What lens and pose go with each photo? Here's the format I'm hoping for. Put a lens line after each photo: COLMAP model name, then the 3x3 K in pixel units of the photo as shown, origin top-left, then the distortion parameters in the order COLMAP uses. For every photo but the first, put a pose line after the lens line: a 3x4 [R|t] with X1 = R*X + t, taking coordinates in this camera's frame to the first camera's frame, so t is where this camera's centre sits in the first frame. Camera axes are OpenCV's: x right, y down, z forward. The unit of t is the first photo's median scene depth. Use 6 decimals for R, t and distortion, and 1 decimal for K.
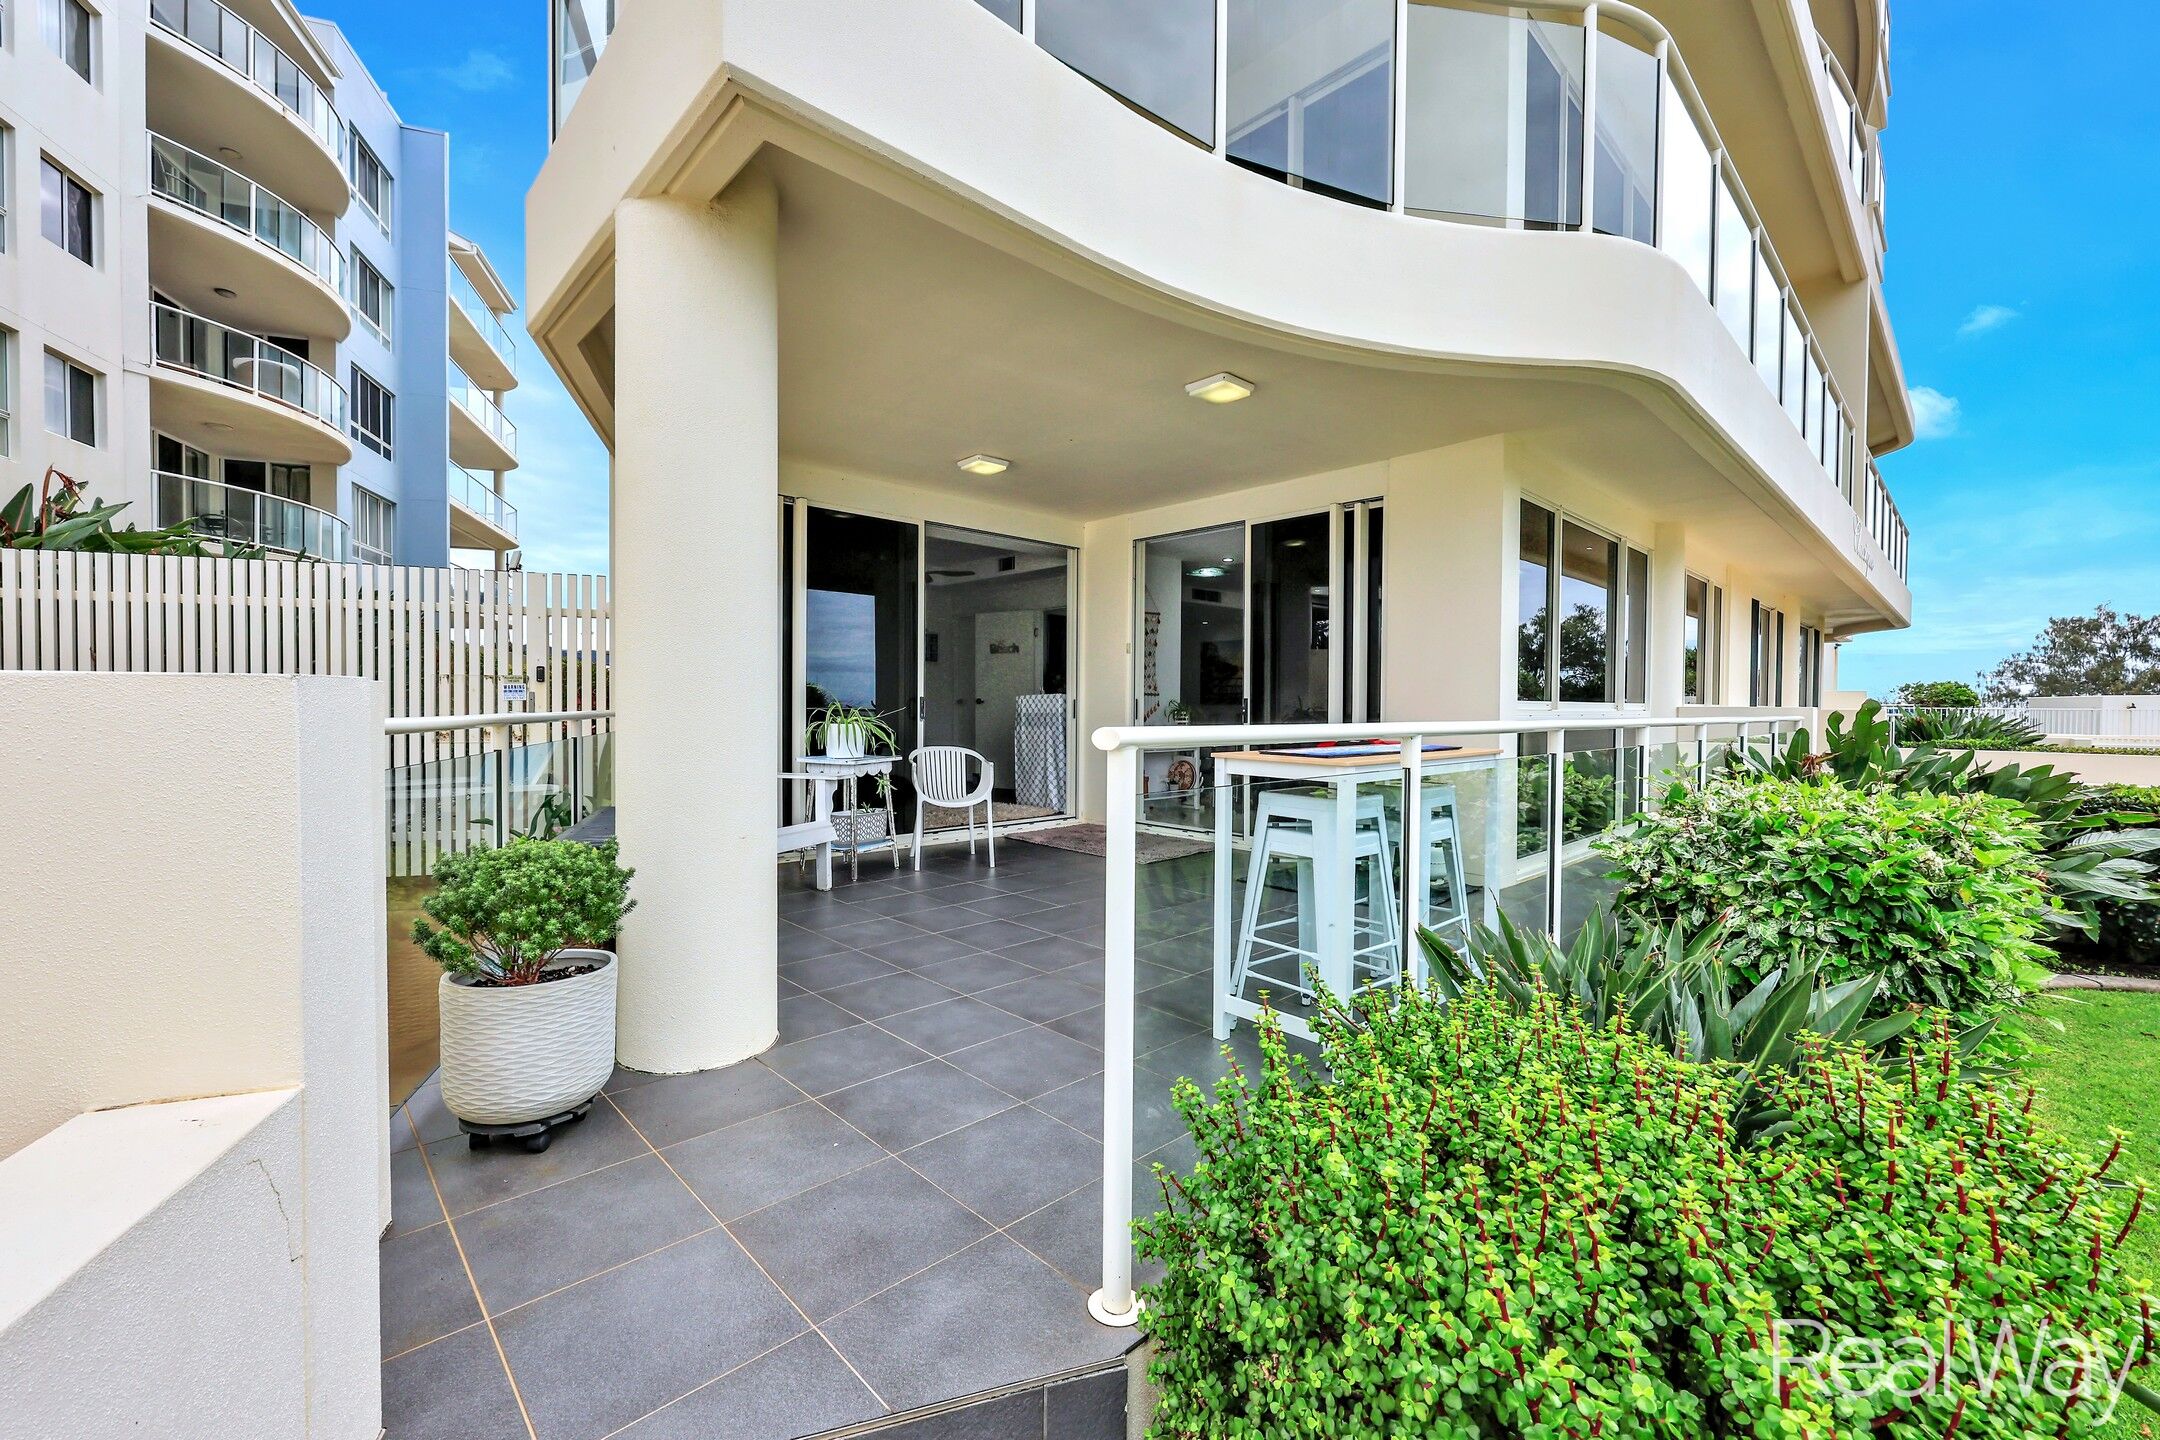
lens RADIAL K [[875.8, 0, 1092.0], [0, 875.8, 717.4], [0, 0, 1]] dist [0.003187, 0.000249]
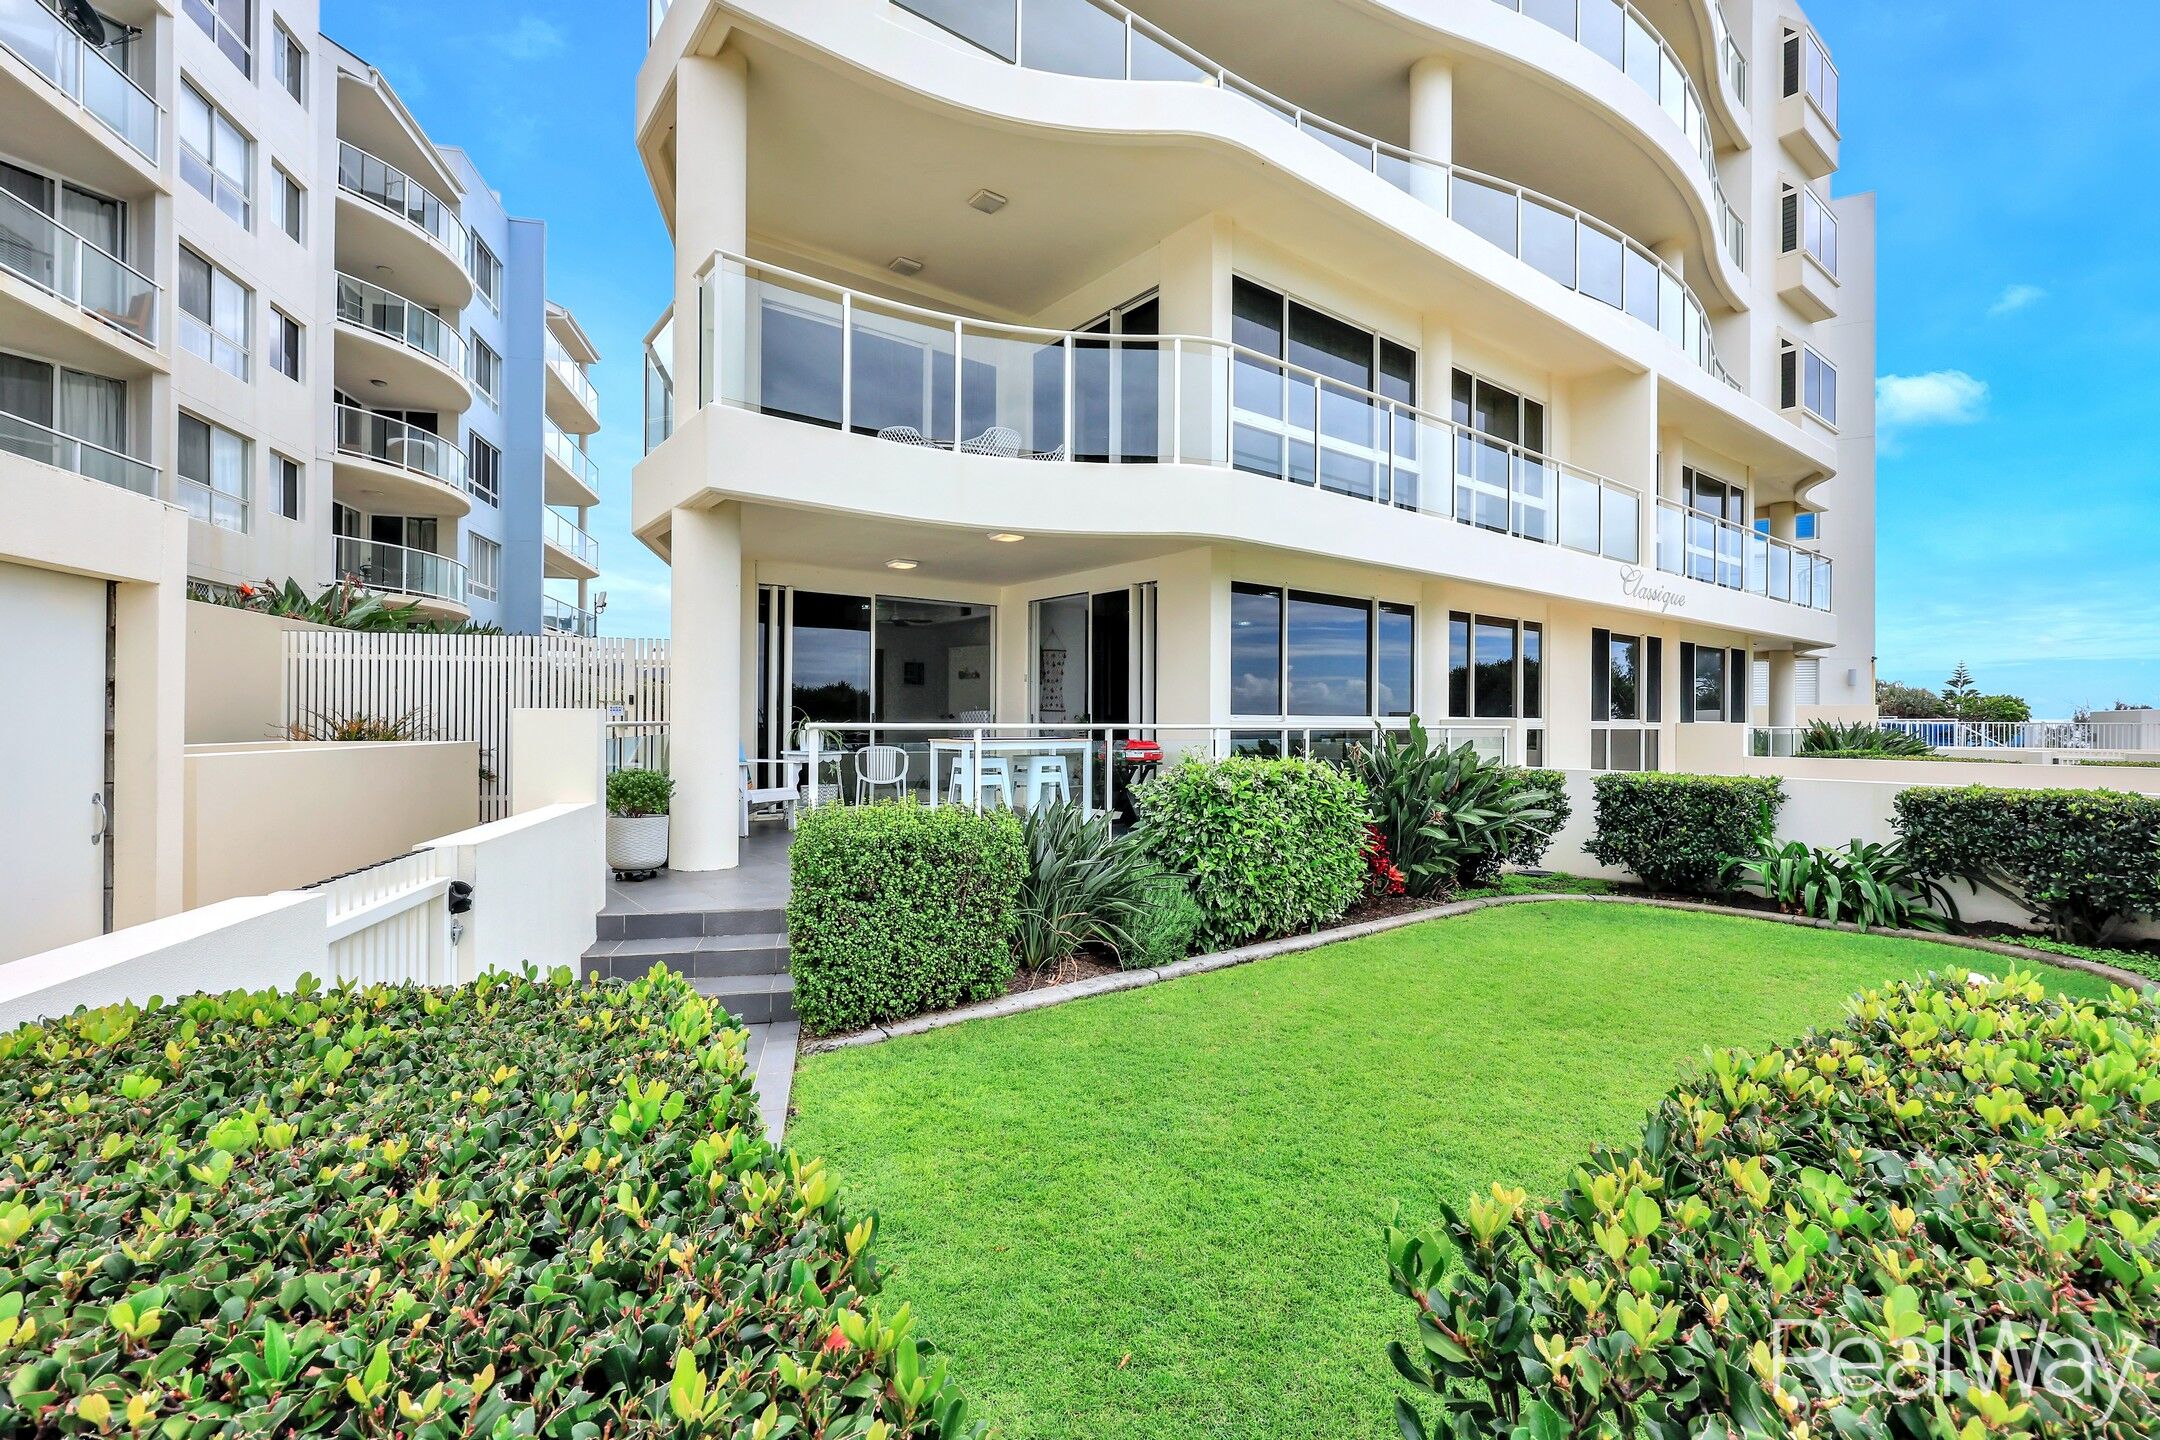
lens RADIAL K [[987.6, 0, 1098.6], [0, 987.6, 720.5], [0, 0, 1]] dist [0.001939, 0.001173]
pose [[0.994794, -0.000699, -0.101907, 0.284881], [-0.000882, 0.999880, -0.015465, 0.012025], [0.101905, 0.015475, 0.994674, -0.496162]]
